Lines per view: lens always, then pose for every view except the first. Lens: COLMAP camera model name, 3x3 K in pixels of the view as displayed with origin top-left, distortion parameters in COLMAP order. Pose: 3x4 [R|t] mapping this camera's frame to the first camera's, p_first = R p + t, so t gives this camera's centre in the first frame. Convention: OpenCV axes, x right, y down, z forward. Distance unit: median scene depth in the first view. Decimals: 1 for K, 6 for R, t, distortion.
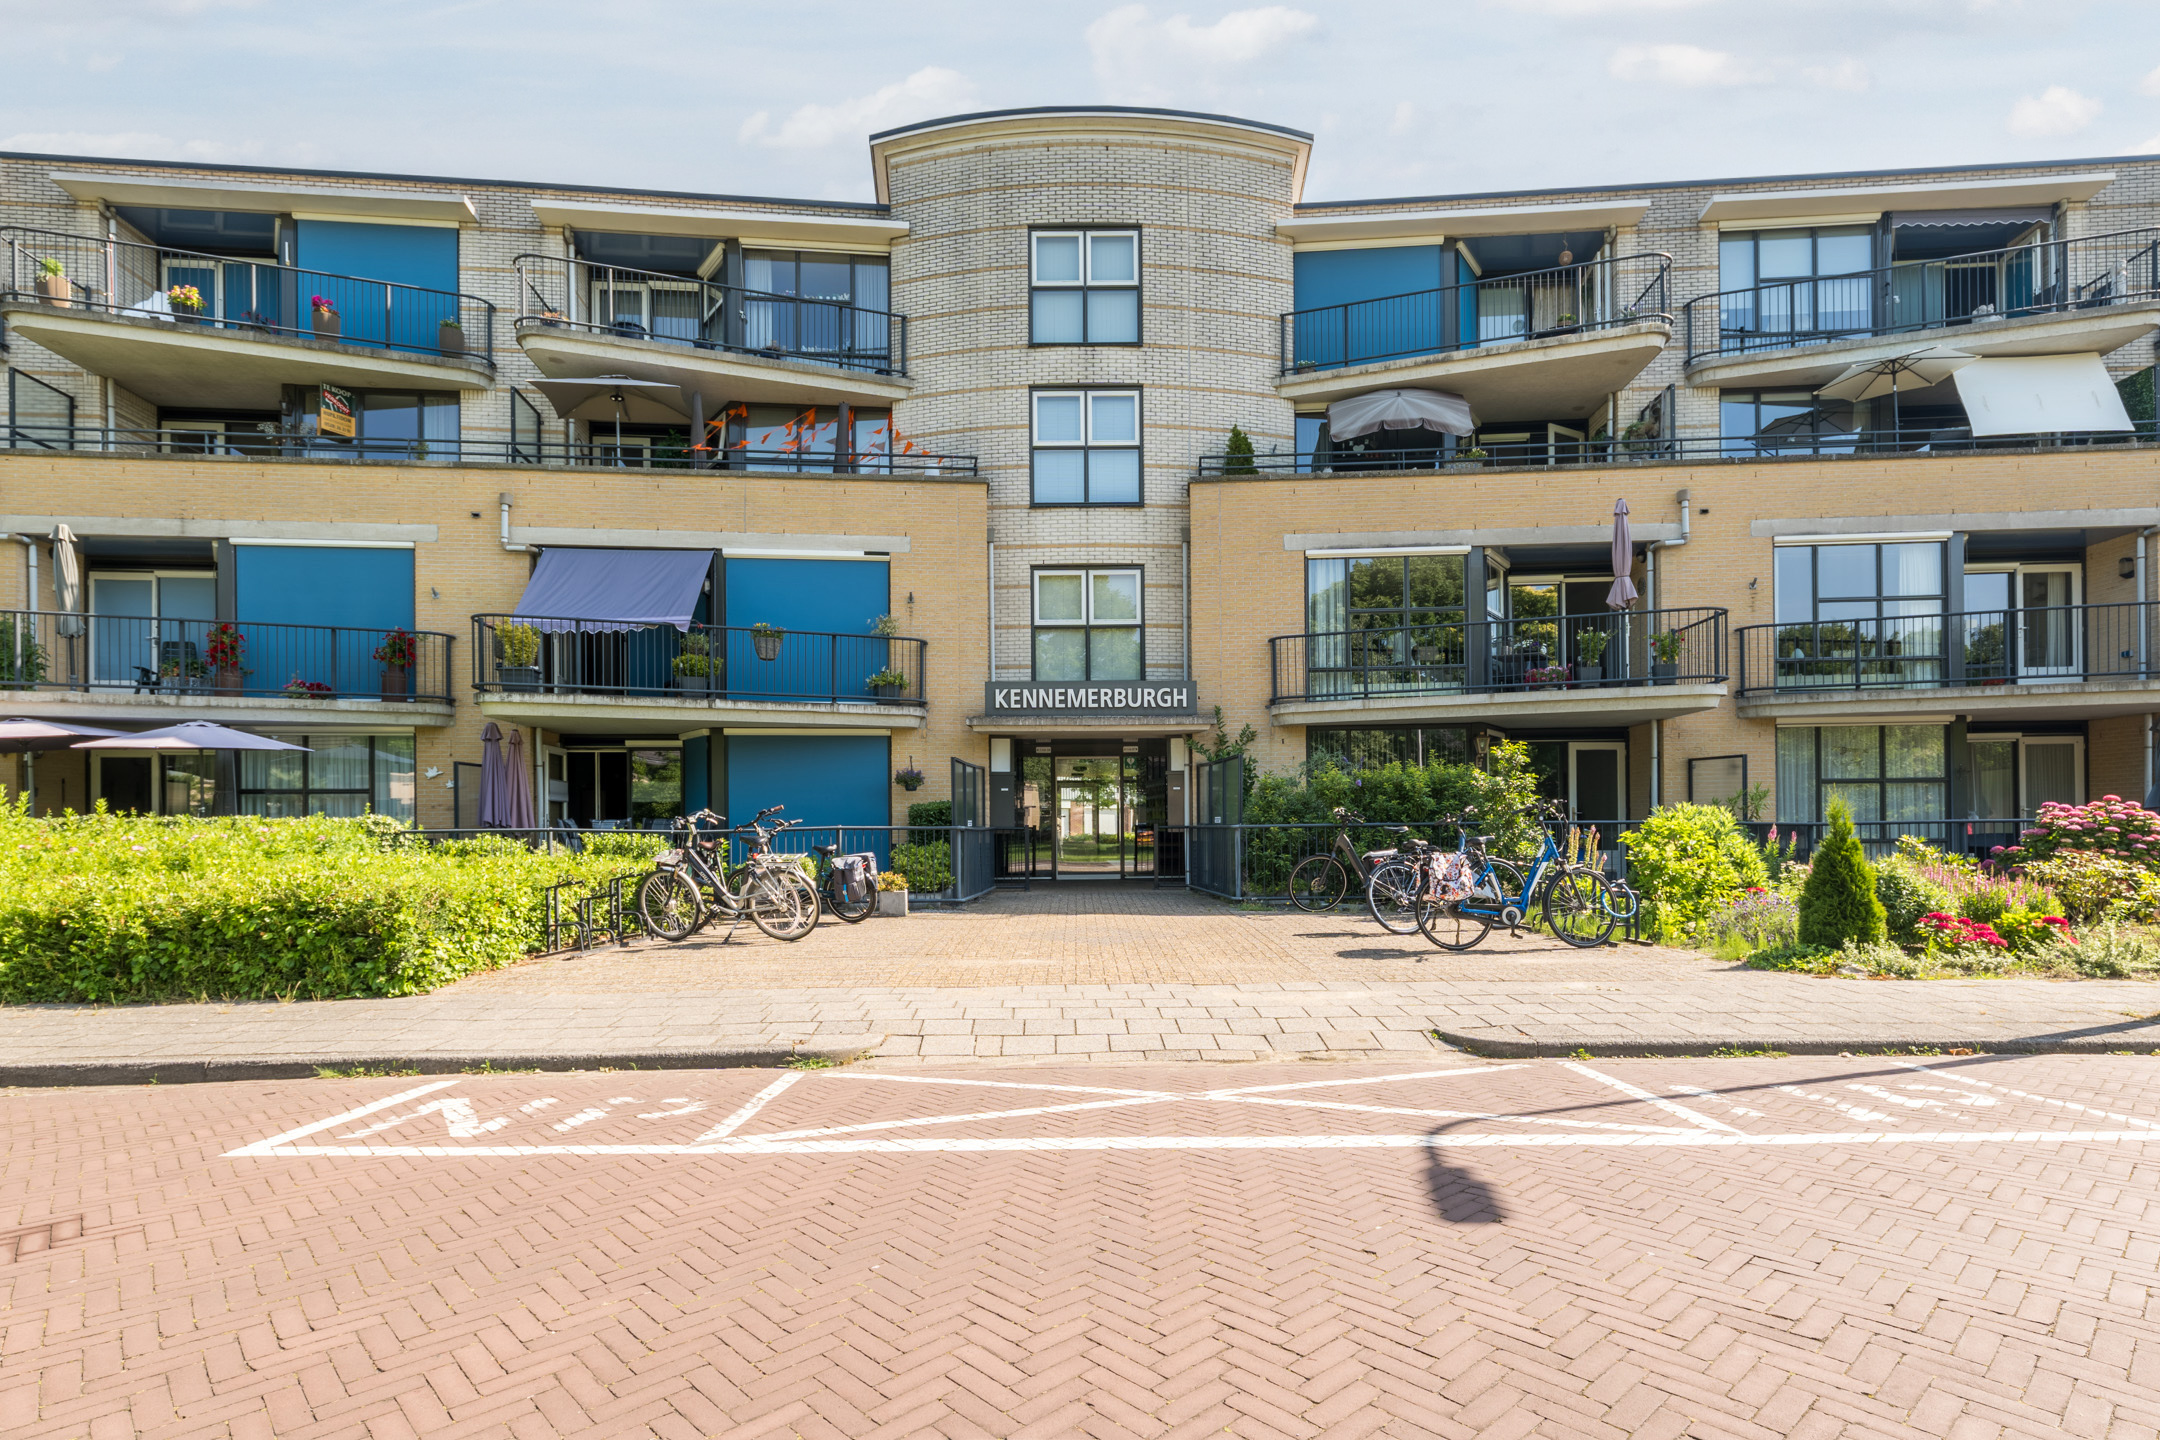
lens RADIAL K [[1204.5, 0, 1077.7], [0, 1204.5, 817.5], [0, 0, 1]] dist [0.001027, 0.000078]
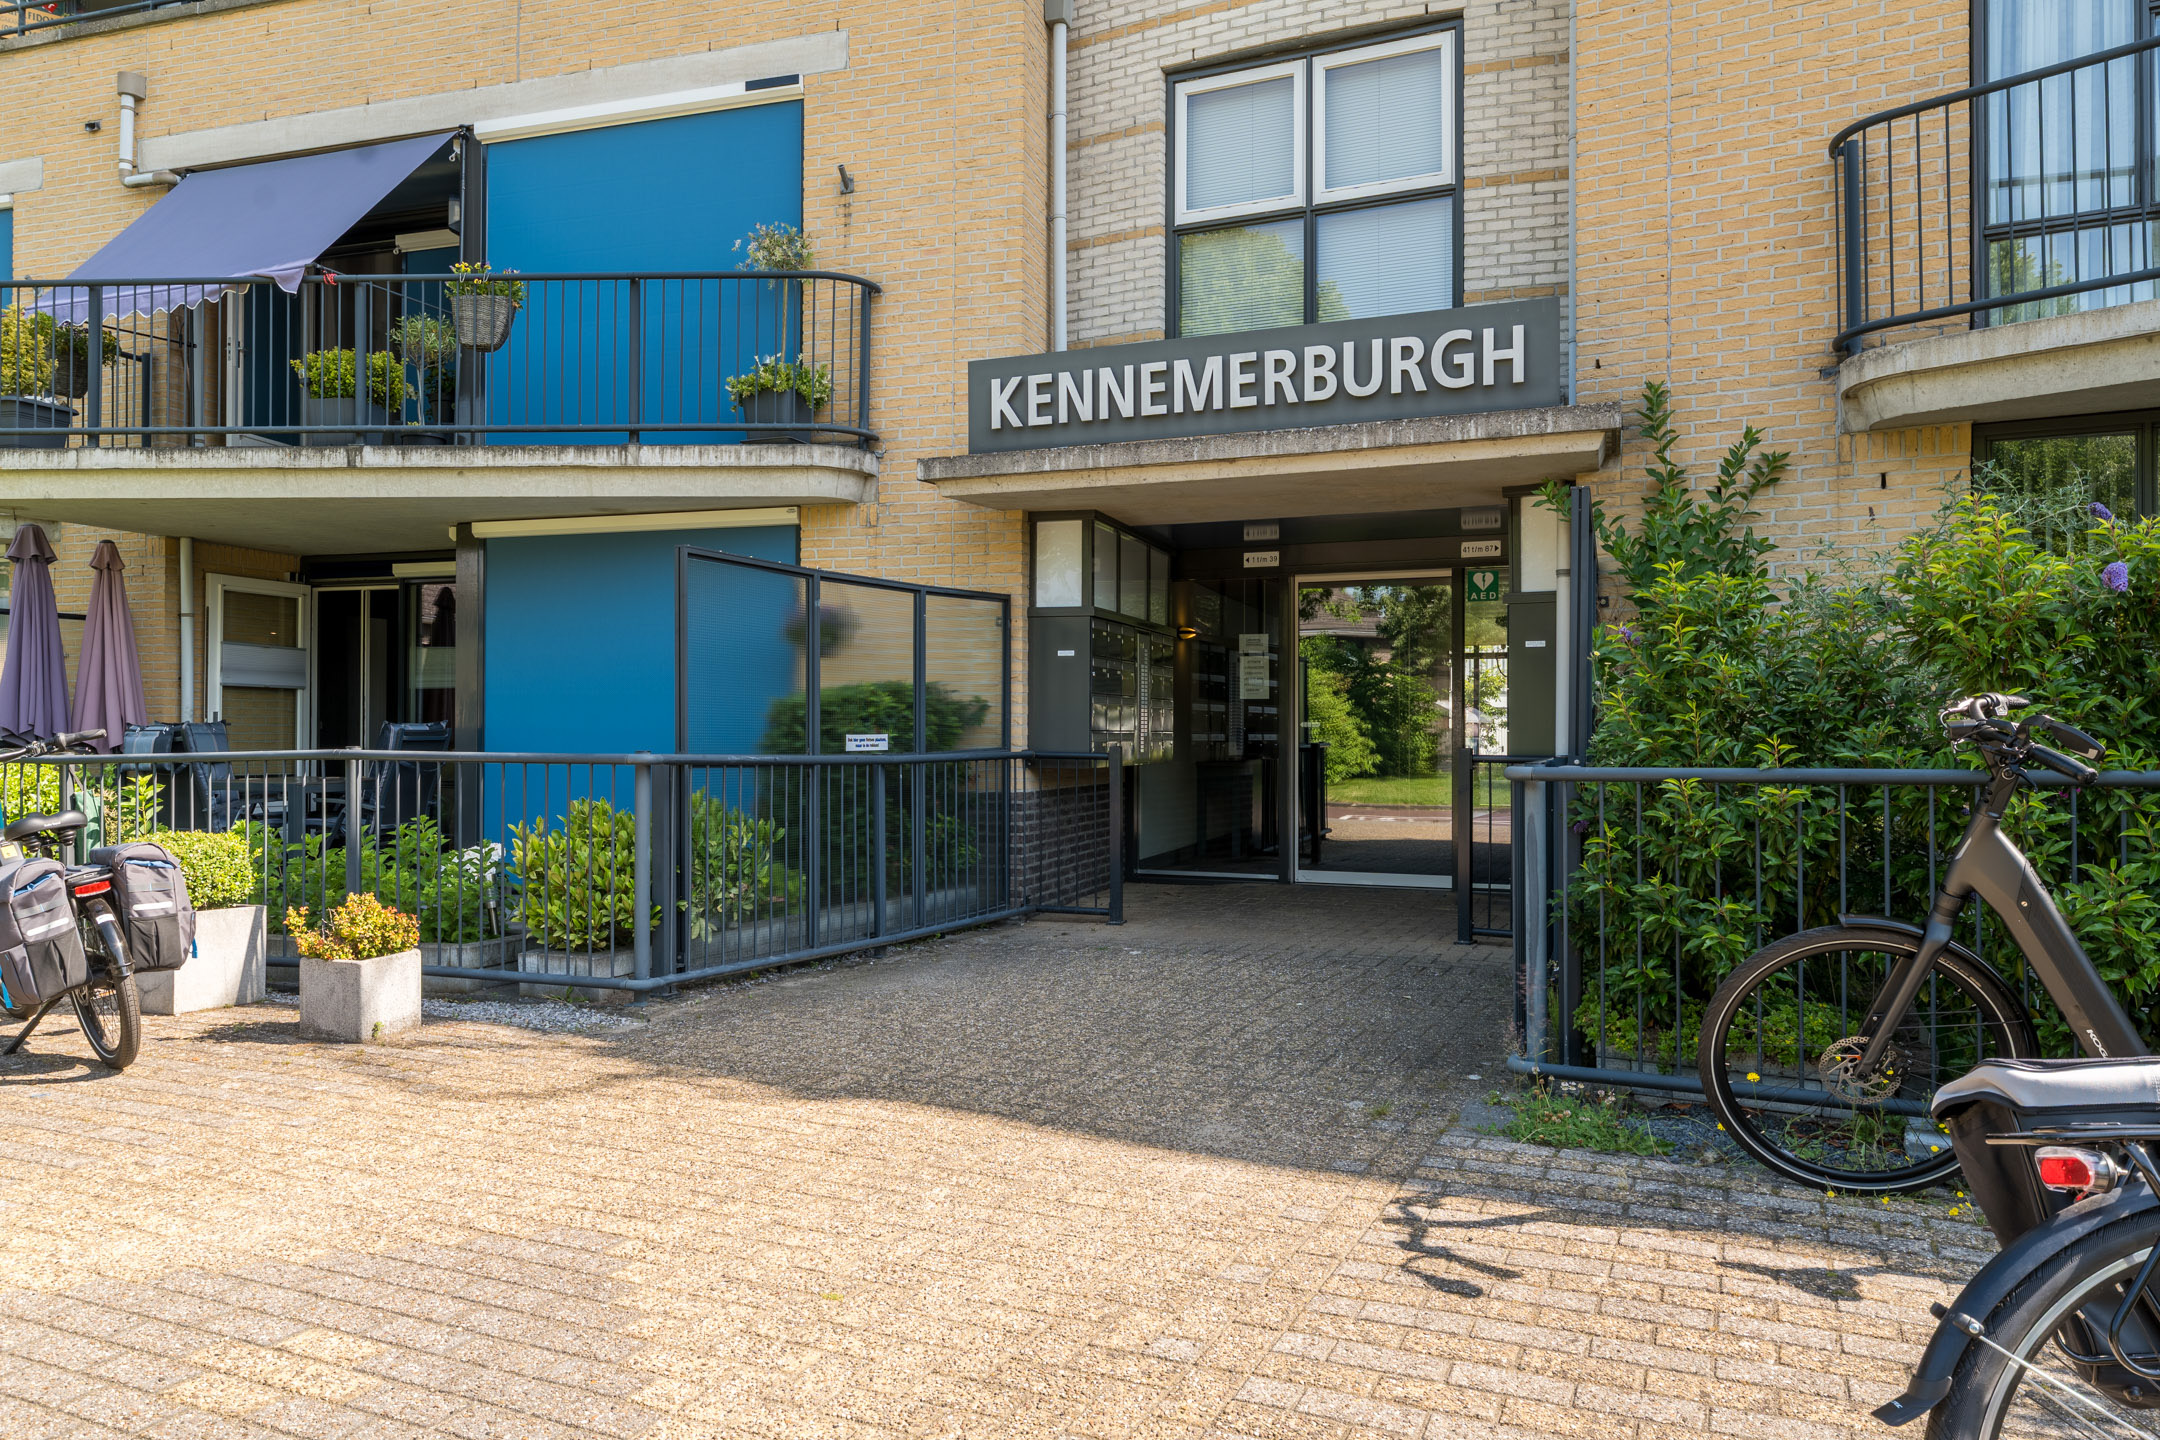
lens RADIAL K [[1542.9, 0, 1080.0], [0, 1542.9, 720.0], [0, 0, 1]] dist [-0.002490, 0.003551]
pose [[0.903846, 0.006146, -0.427813, 0.156184], [-0.006727, 0.999977, 0.000152, -0.002278], [0.427804, 0.002740, 0.903867, 0.573954]]
